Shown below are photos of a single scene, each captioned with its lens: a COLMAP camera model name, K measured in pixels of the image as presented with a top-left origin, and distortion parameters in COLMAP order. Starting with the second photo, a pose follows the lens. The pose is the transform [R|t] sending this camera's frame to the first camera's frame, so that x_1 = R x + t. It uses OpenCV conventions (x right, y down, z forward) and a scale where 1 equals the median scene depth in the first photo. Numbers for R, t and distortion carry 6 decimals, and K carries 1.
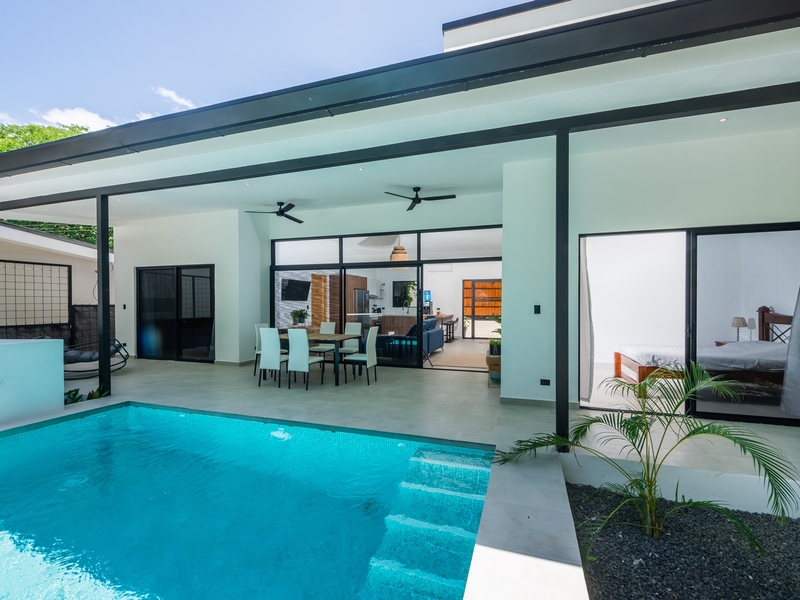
lens RADIAL K [[351.6, 0, 410.5], [0, 351.6, 301.8], [0, 0, 1]] dist [0.002623, 0.000083]
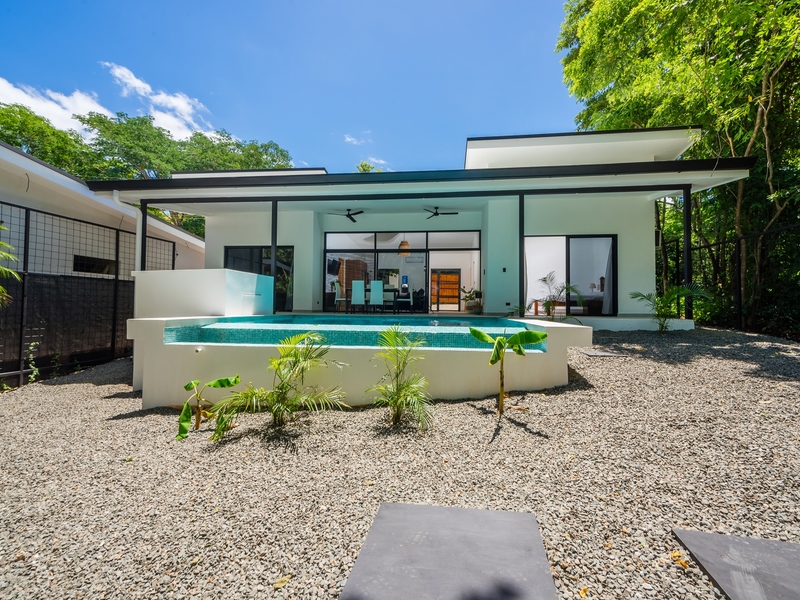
lens RADIAL K [[350.1, 0, 401.2], [0, 350.1, 294.3], [0, 0, 1]] dist [0.019739, -0.000189]
pose [[0.980602, 0.017893, 0.195193, -0.434824], [-0.011863, 0.999417, -0.032020, 0.160621], [-0.195652, 0.029083, 0.980242, -0.627665]]
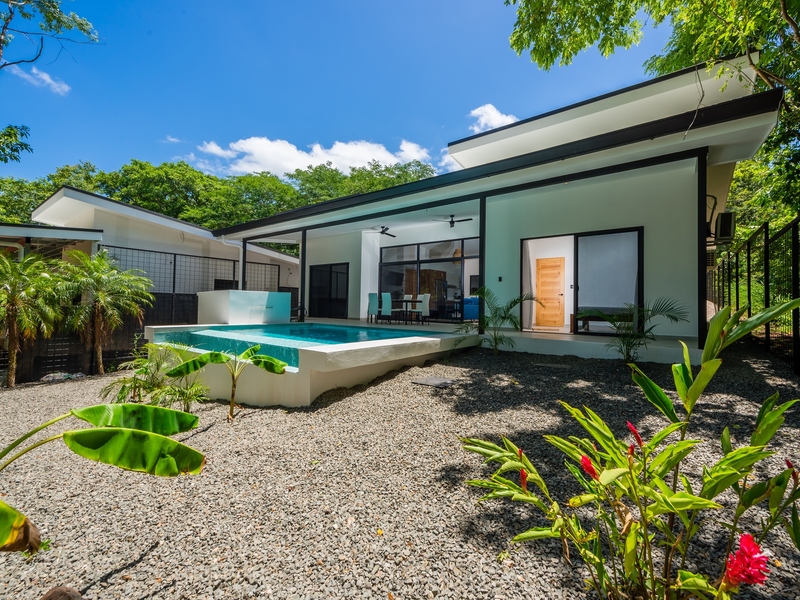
lens RADIAL K [[351.6, 0, 410.5], [0, 351.6, 301.8], [0, 0, 1]] dist [0.002623, 0.000083]
pose [[0.945529, 0.014491, -0.325214, 0.339957], [-0.019060, 0.999759, -0.010868, 0.112968], [0.324978, 0.016475, 0.945578, -0.617297]]
